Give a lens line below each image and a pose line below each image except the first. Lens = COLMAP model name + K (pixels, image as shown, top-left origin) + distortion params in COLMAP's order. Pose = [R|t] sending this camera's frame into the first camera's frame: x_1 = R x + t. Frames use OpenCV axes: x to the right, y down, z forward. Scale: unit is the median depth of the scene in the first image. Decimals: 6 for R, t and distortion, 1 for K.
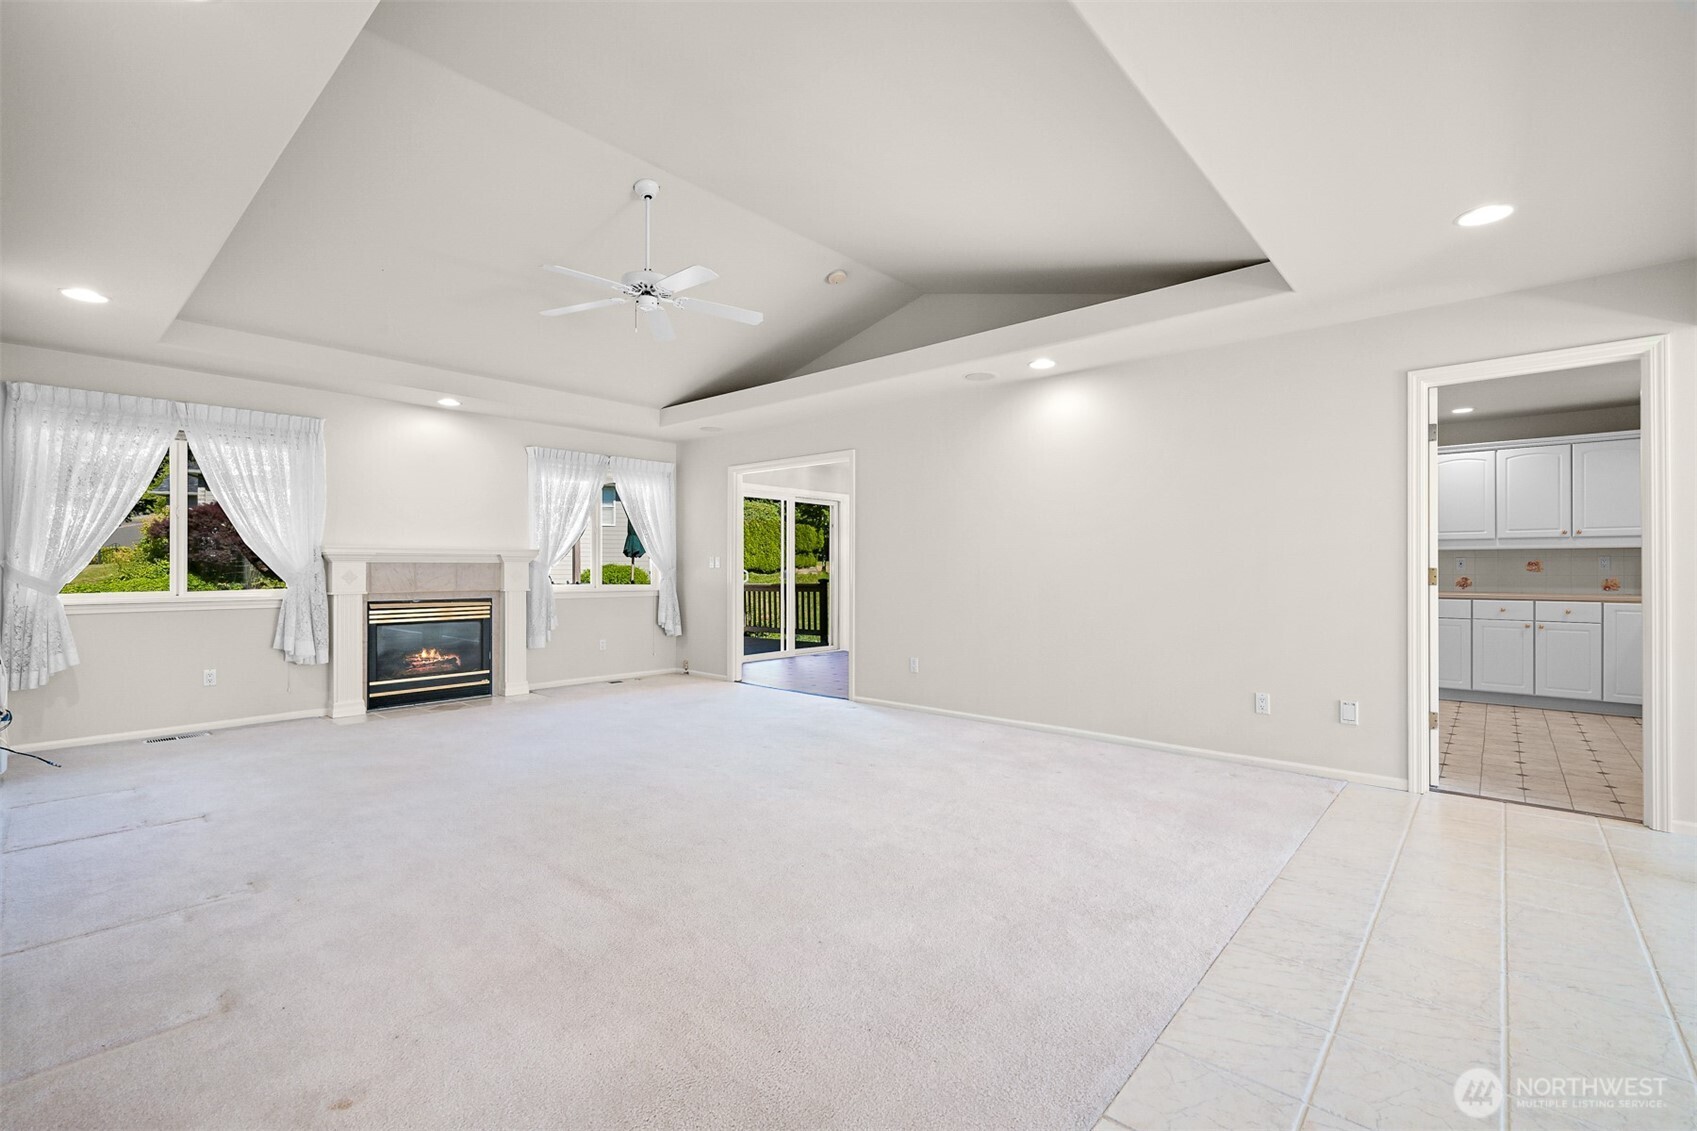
lens RADIAL K [[750.9, 0, 861.3], [0, 750.9, 565.6], [0, 0, 1]] dist [0.000082, 0.000074]
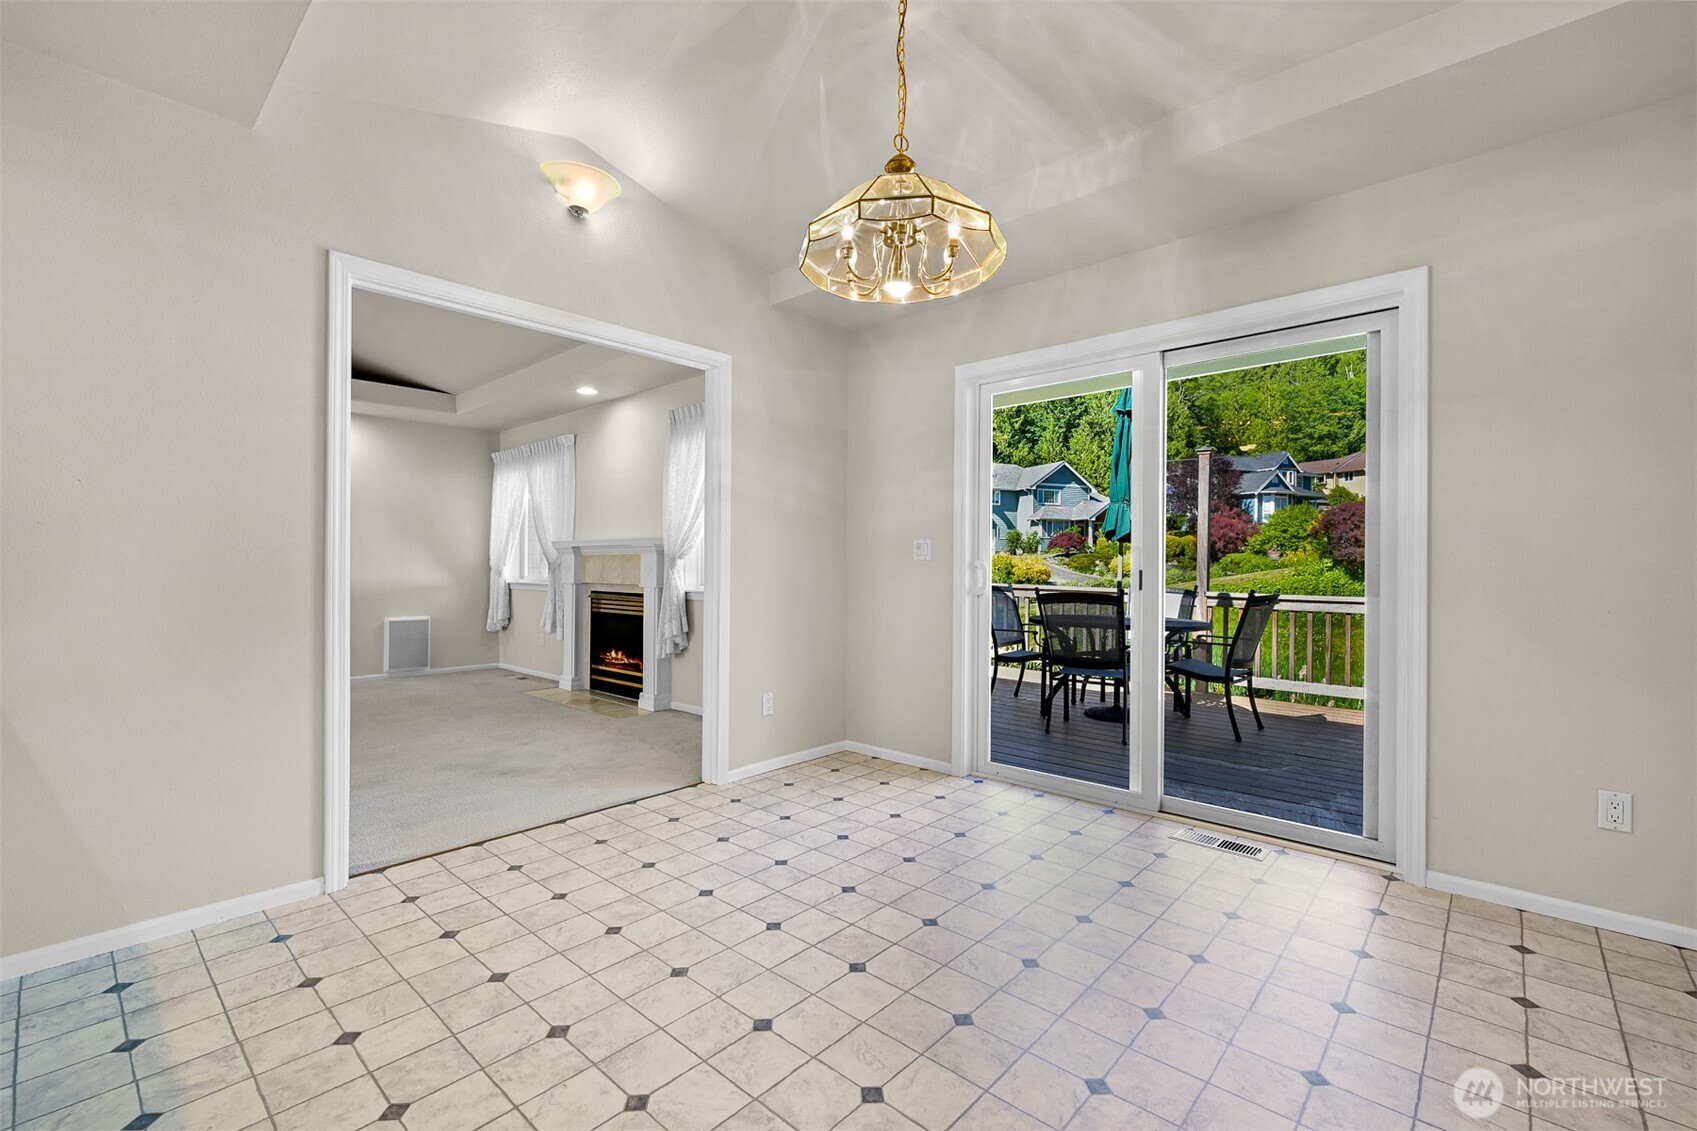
lens RADIAL K [[735.3, 0, 848.5], [0, 735.3, 565.5], [0, 0, 1]] dist [-0.000084, -0.000063]
pose [[-0.030003, 0.002341, -0.999547, 0.378017], [-0.002086, 0.999995, 0.002404, 0.007206], [0.999548, 0.002157, -0.029998, 1.324078]]
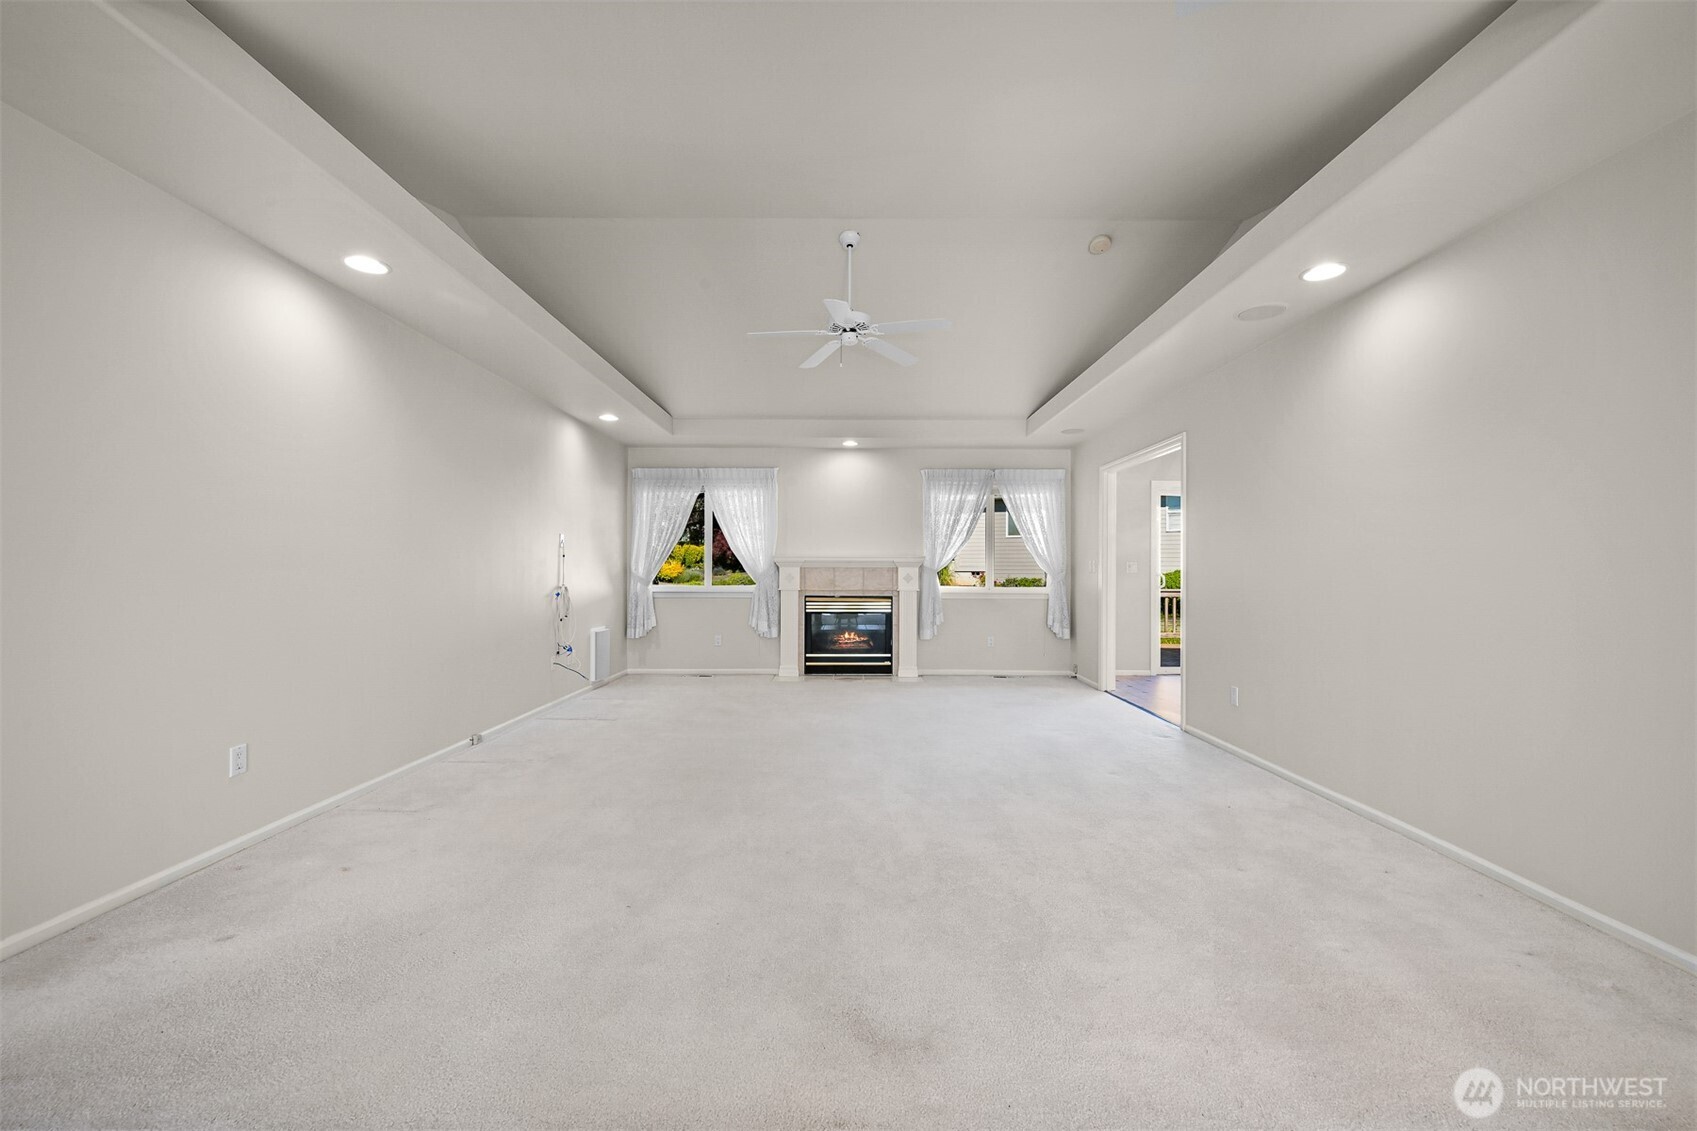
lens RADIAL K [[694.6, 0, 852.4], [0, 694.6, 563.3], [0, 0, 1]] dist [0.001469, 0.000065]
pose [[0.657566, -0.007003, -0.753364, 0.343281], [-0.001099, 0.999947, -0.010254, 0.001367], [0.753396, 0.007571, 0.657524, 0.209640]]
